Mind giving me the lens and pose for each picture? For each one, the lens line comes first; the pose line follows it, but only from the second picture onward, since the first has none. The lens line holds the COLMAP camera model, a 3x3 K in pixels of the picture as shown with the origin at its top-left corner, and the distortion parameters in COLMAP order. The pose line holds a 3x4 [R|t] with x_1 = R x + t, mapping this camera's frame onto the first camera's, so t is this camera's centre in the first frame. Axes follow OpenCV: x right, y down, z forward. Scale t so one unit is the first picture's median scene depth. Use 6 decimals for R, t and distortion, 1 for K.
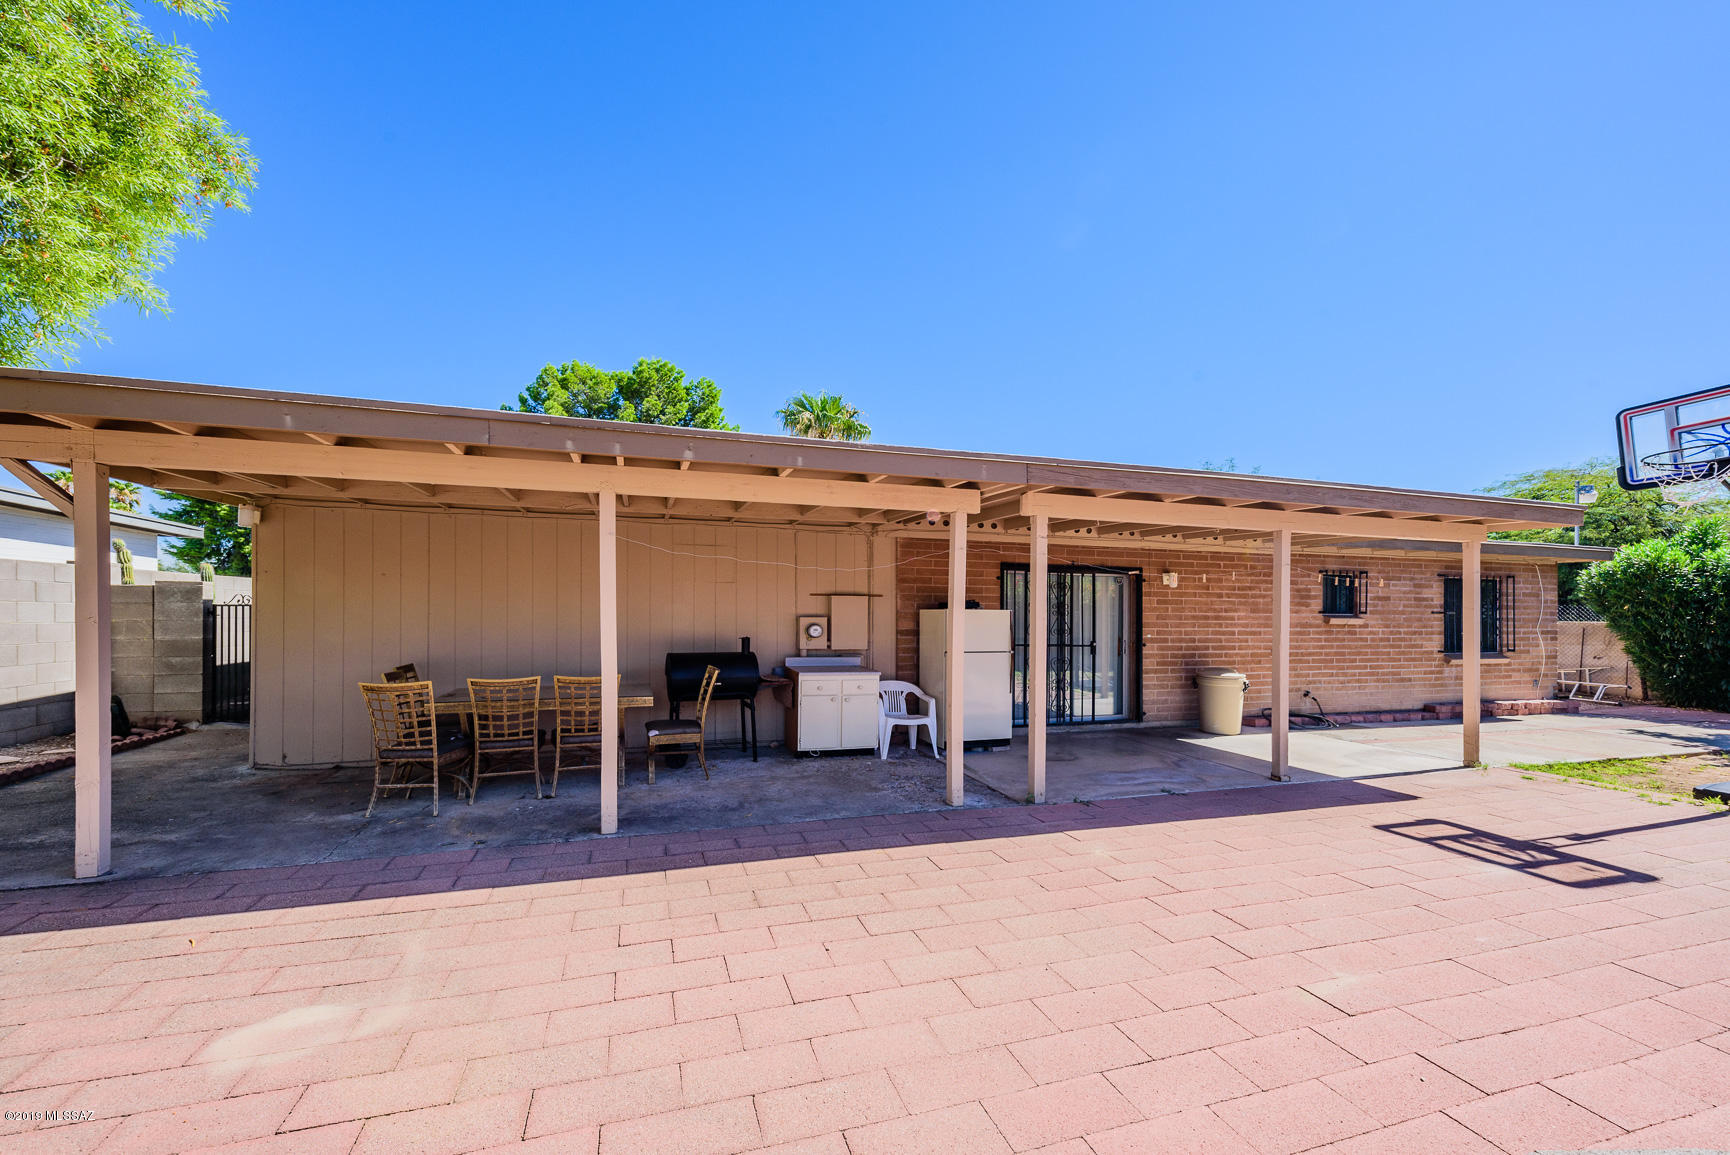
lens RADIAL K [[730.2, 0, 847.8], [0, 730.2, 613.5], [0, 0, 1]] dist [0.006970, 0.000105]
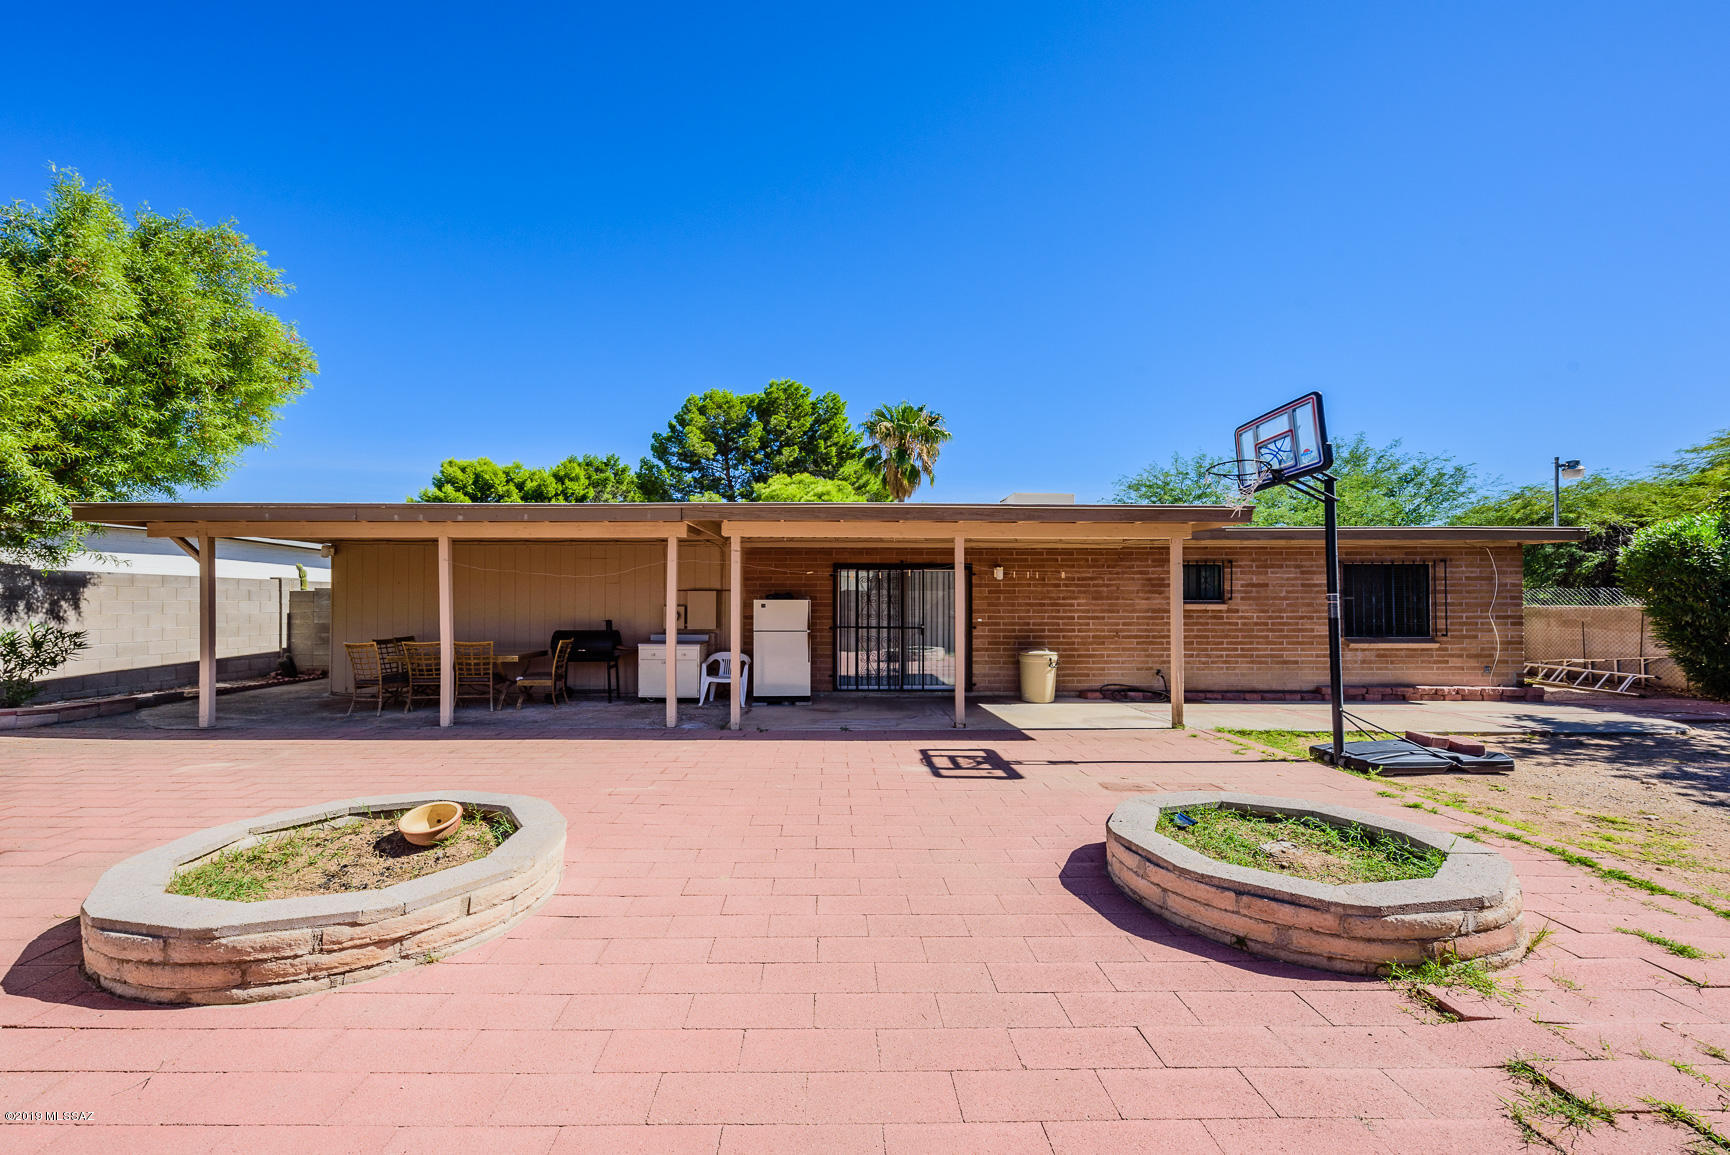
lens RADIAL K [[725.1, 0, 842.5], [0, 725.1, 605.3], [0, 0, 1]] dist [0.022058, -0.007298]
pose [[0.963350, -0.008738, -0.268107, 0.461539], [0.008424, 0.999962, -0.002323, 0.006378], [0.268117, -0.000020, 0.963386, -0.195035]]
